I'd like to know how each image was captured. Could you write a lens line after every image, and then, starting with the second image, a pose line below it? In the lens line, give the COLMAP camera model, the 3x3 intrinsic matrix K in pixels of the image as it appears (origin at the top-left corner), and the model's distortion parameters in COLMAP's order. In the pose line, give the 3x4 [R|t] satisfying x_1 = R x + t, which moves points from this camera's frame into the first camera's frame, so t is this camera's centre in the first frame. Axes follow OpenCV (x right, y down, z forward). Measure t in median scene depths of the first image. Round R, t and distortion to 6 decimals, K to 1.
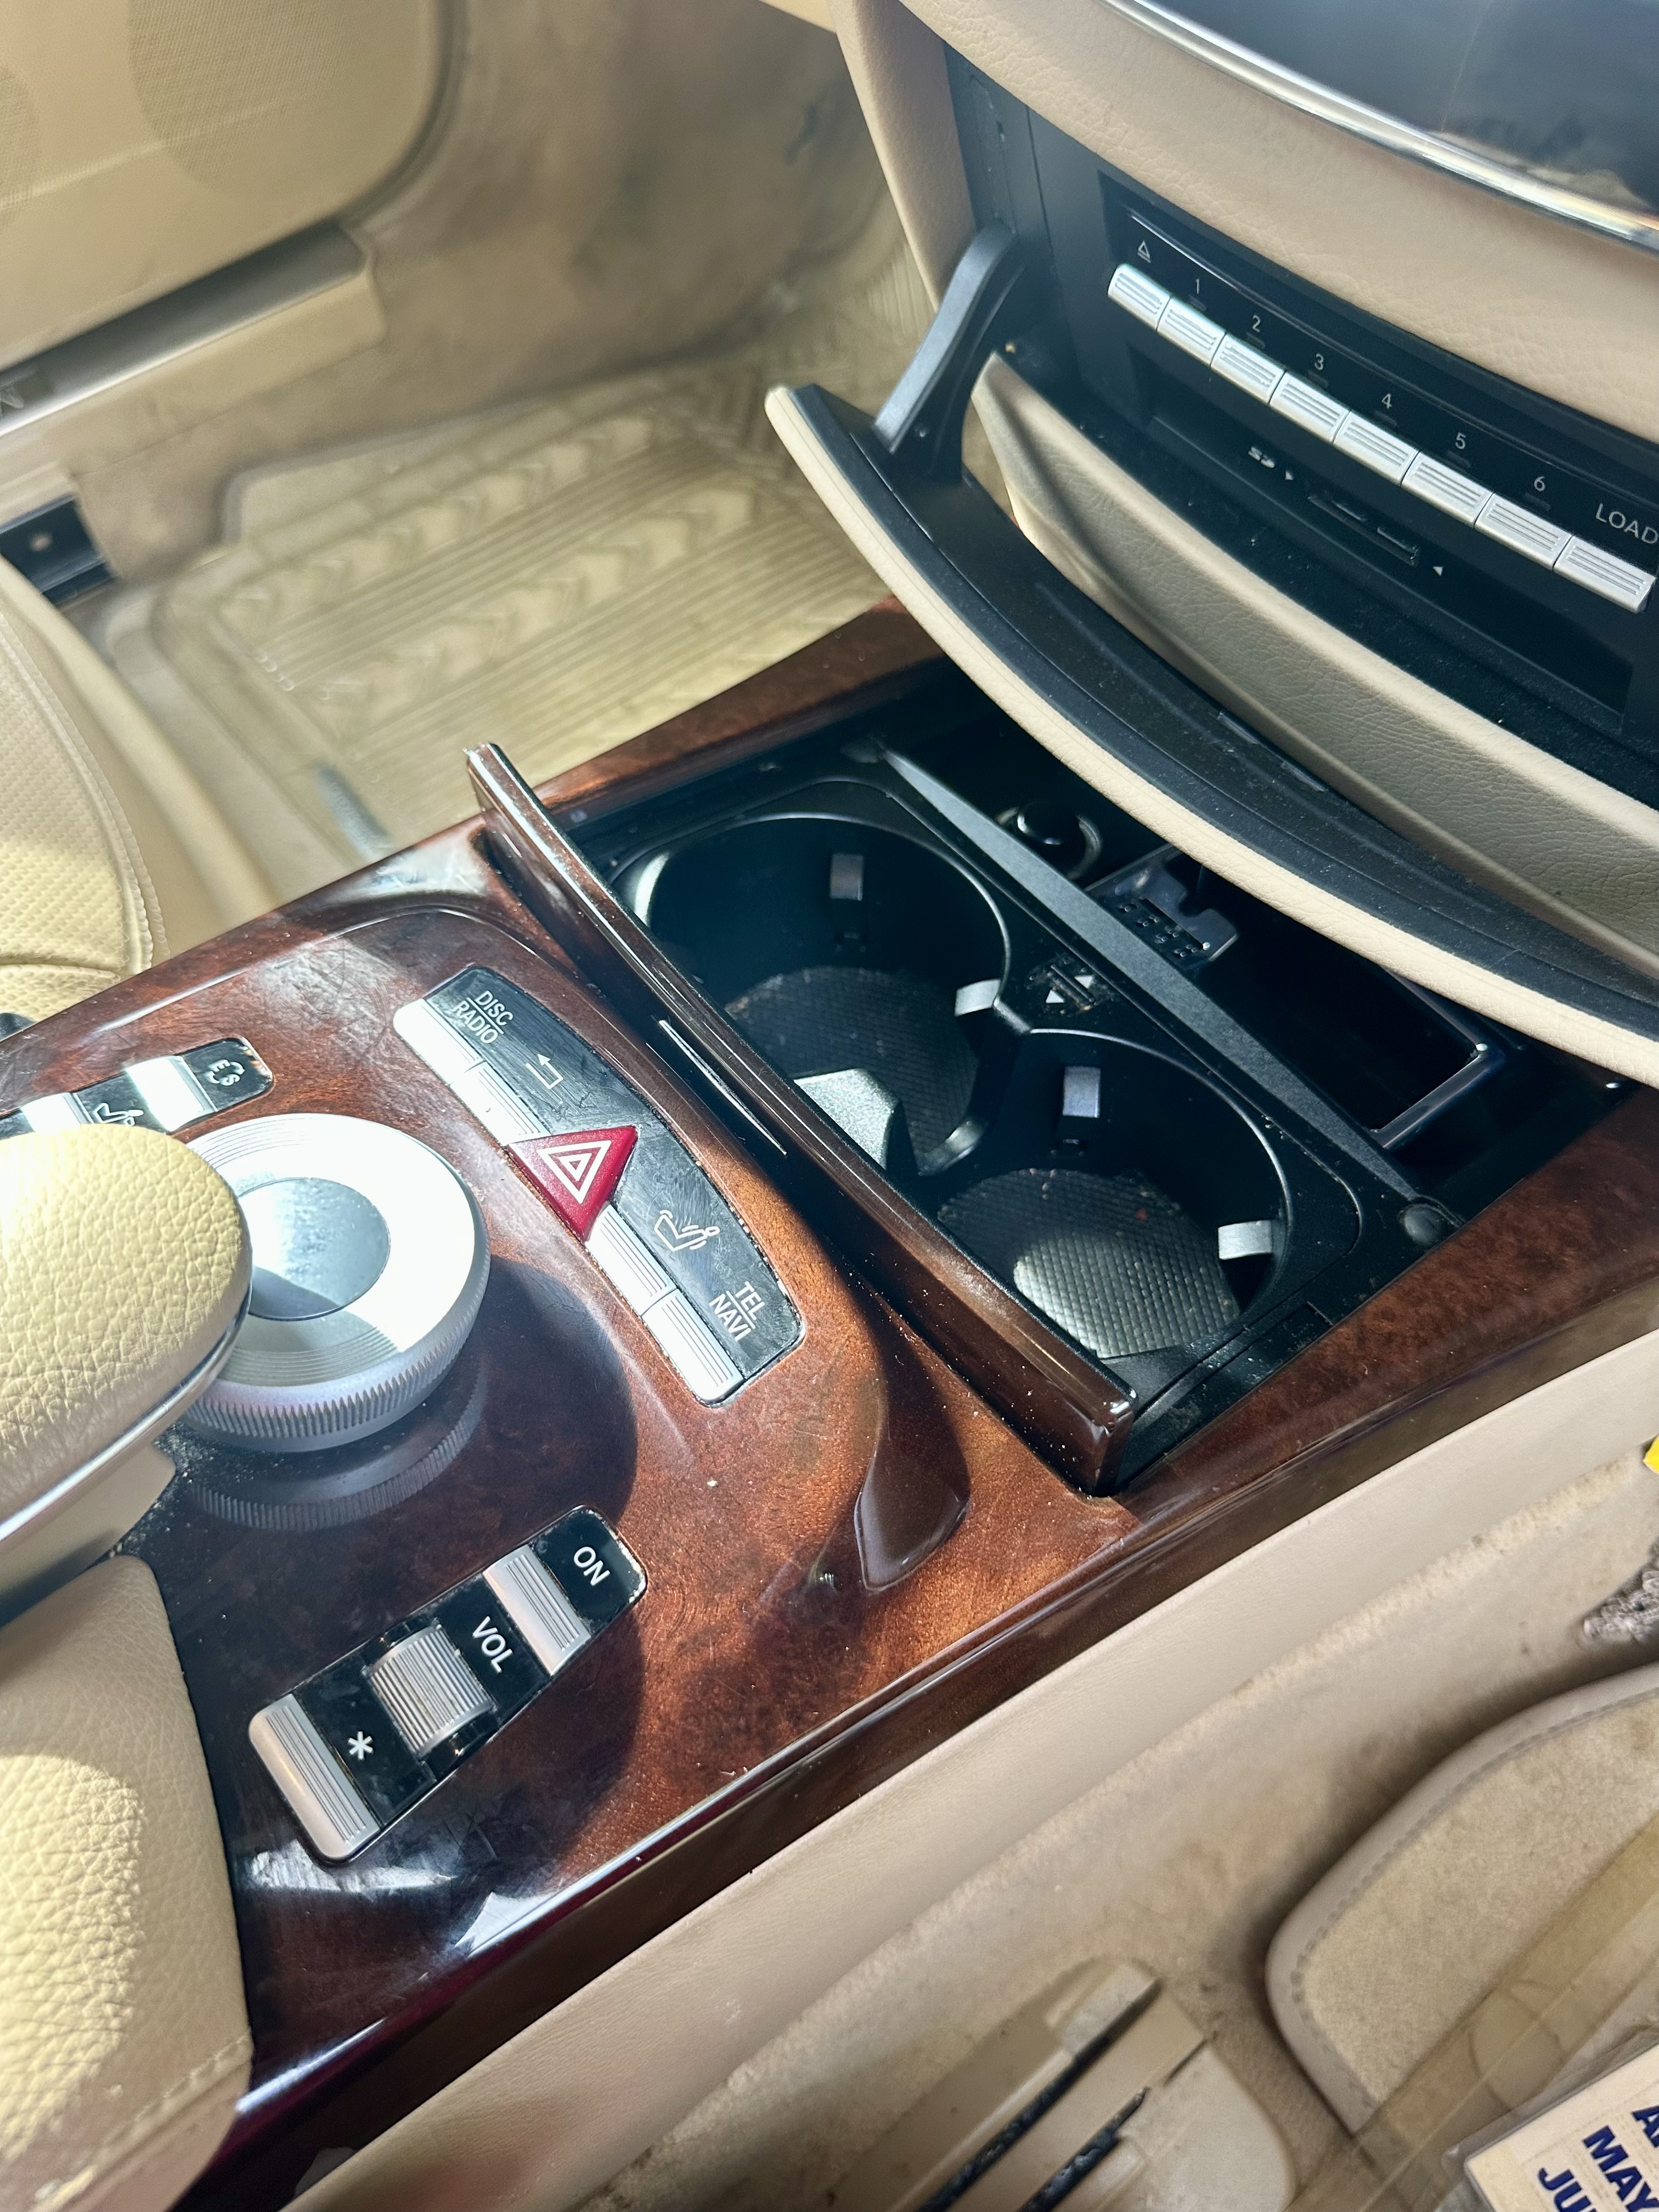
lens RADIAL K [[1612.1, 0, 829.5], [0, 1612.1, 1106.0], [0, 0, 1]] dist [-0.062034, -0.000417]
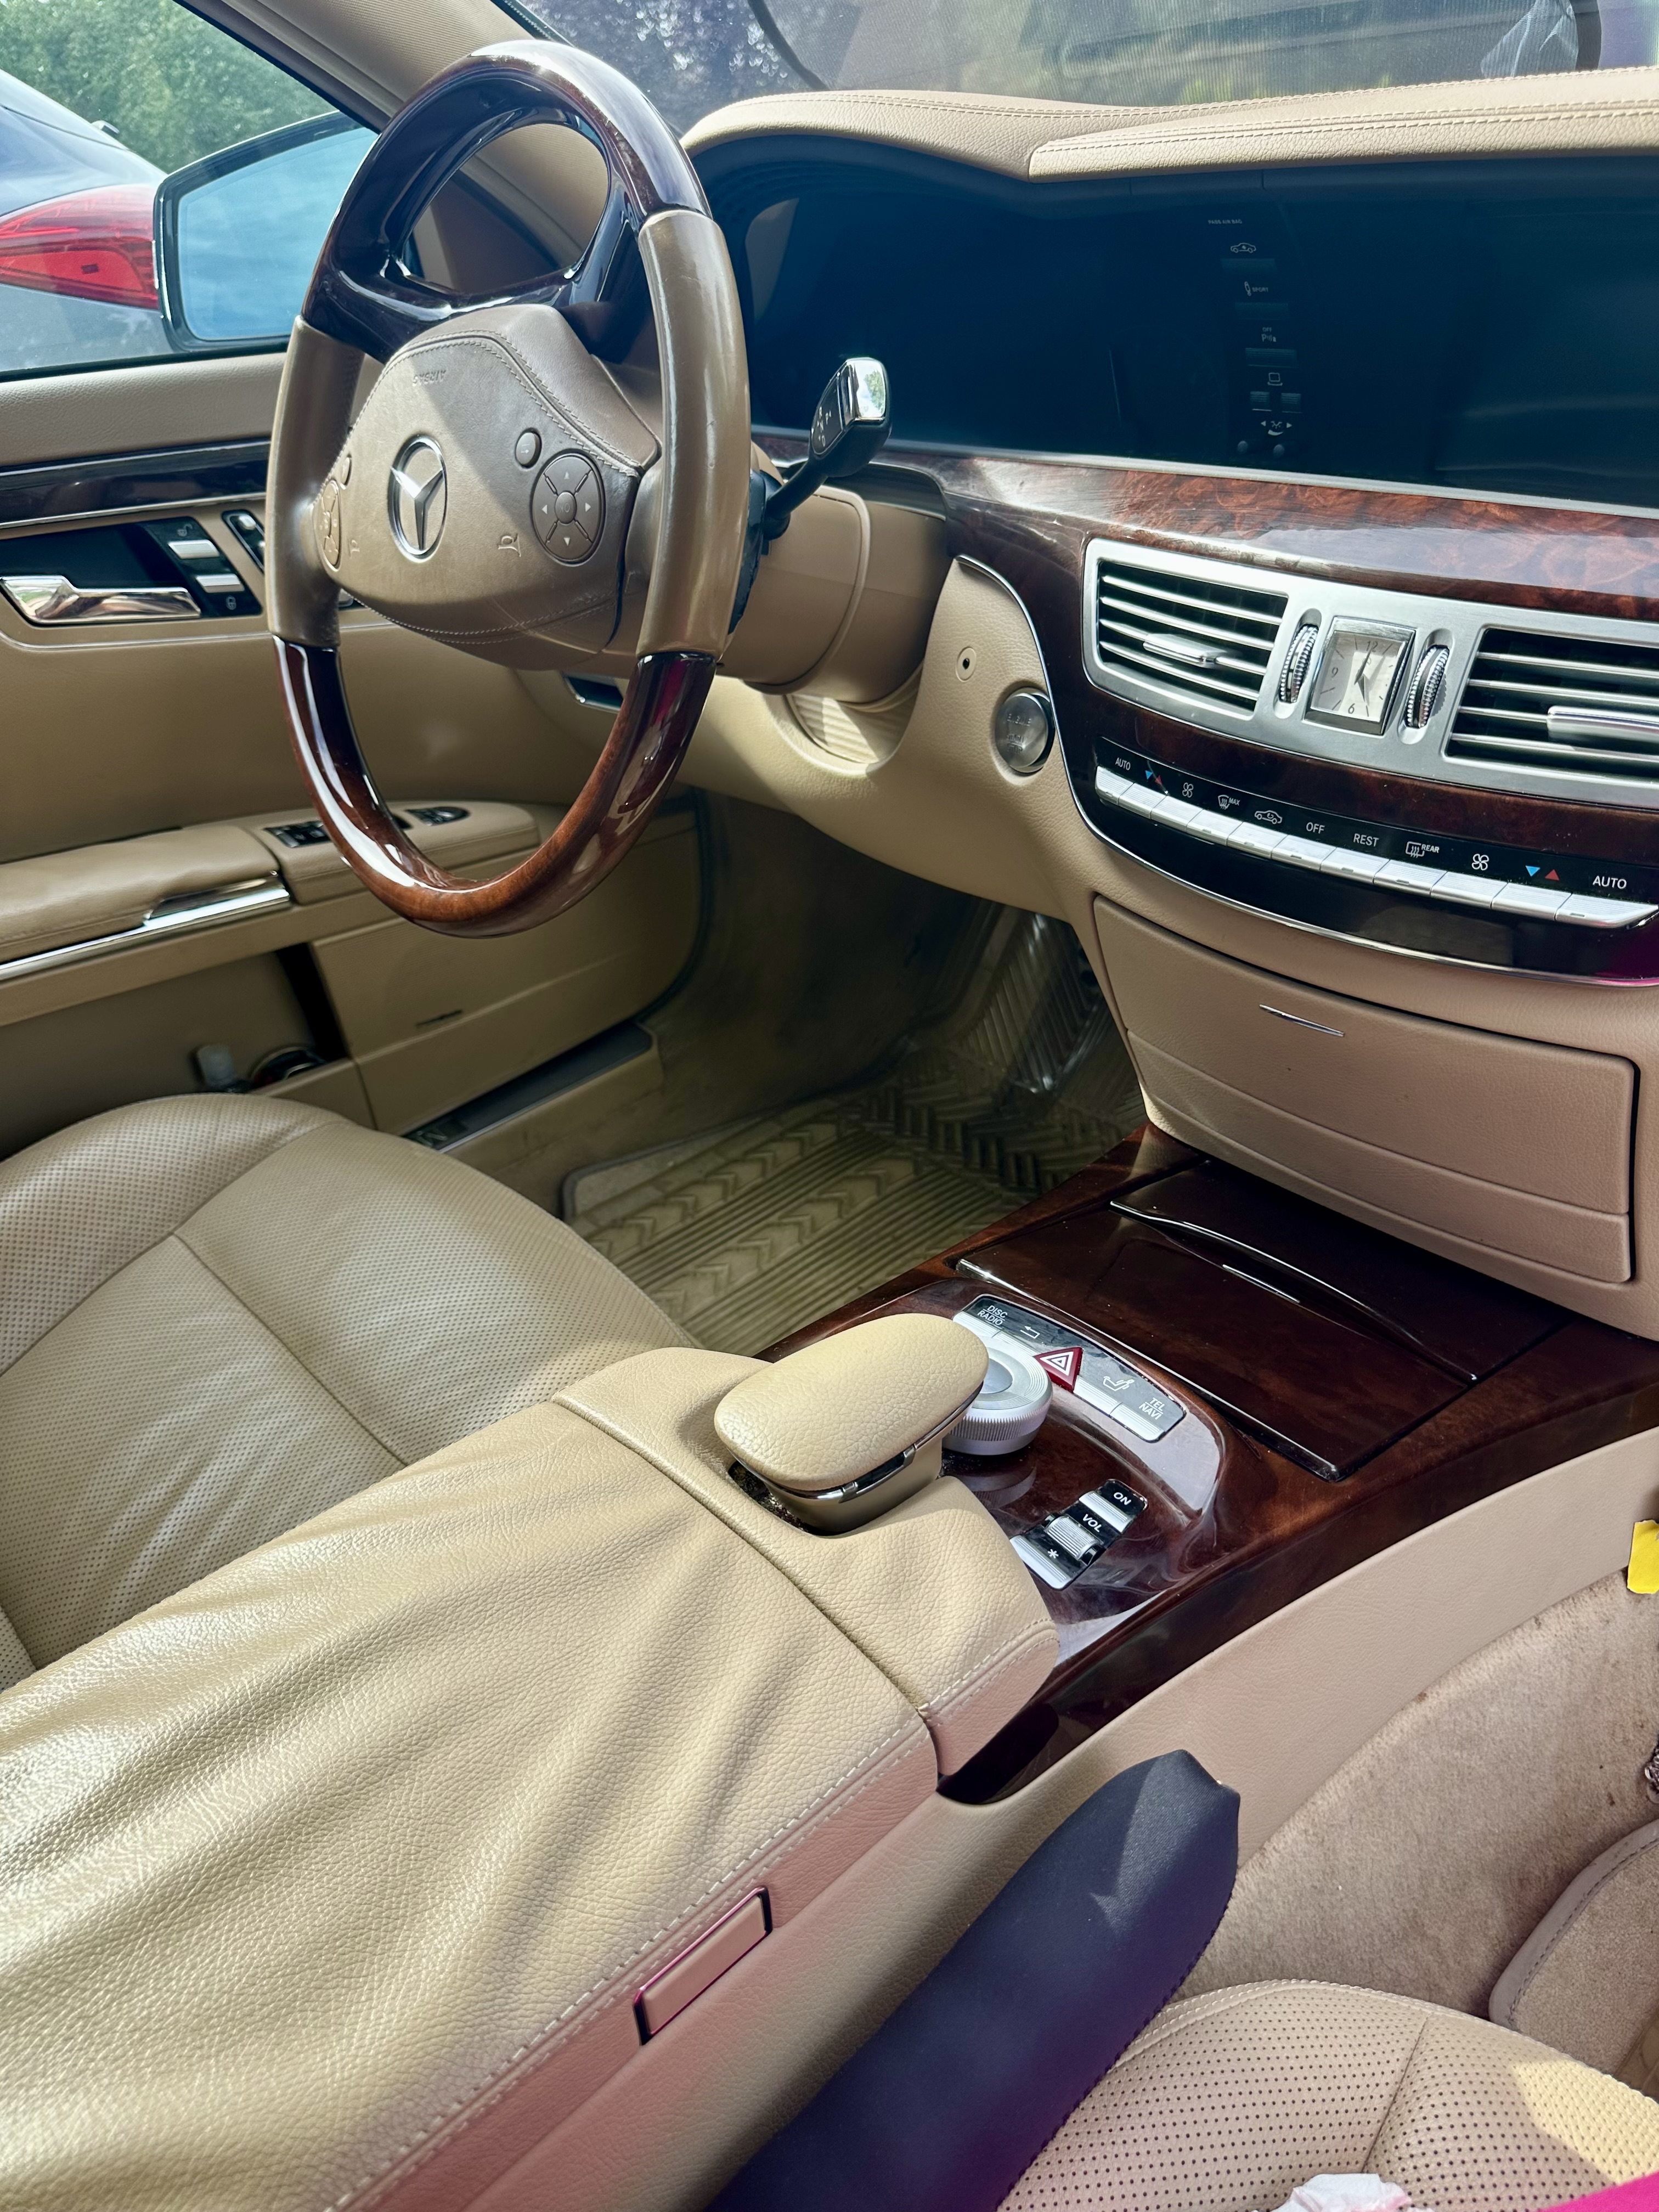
lens RADIAL K [[1505.2, 0, 829.5], [0, 1505.2, 1106.0], [0, 0, 1]] dist [0.004587, -0.058919]
pose [[0.996130, -0.084663, 0.023626, -0.158965], [0.086506, 0.896638, -0.434231, 0.191090], [0.015579, 0.434594, 0.900492, -0.327160]]
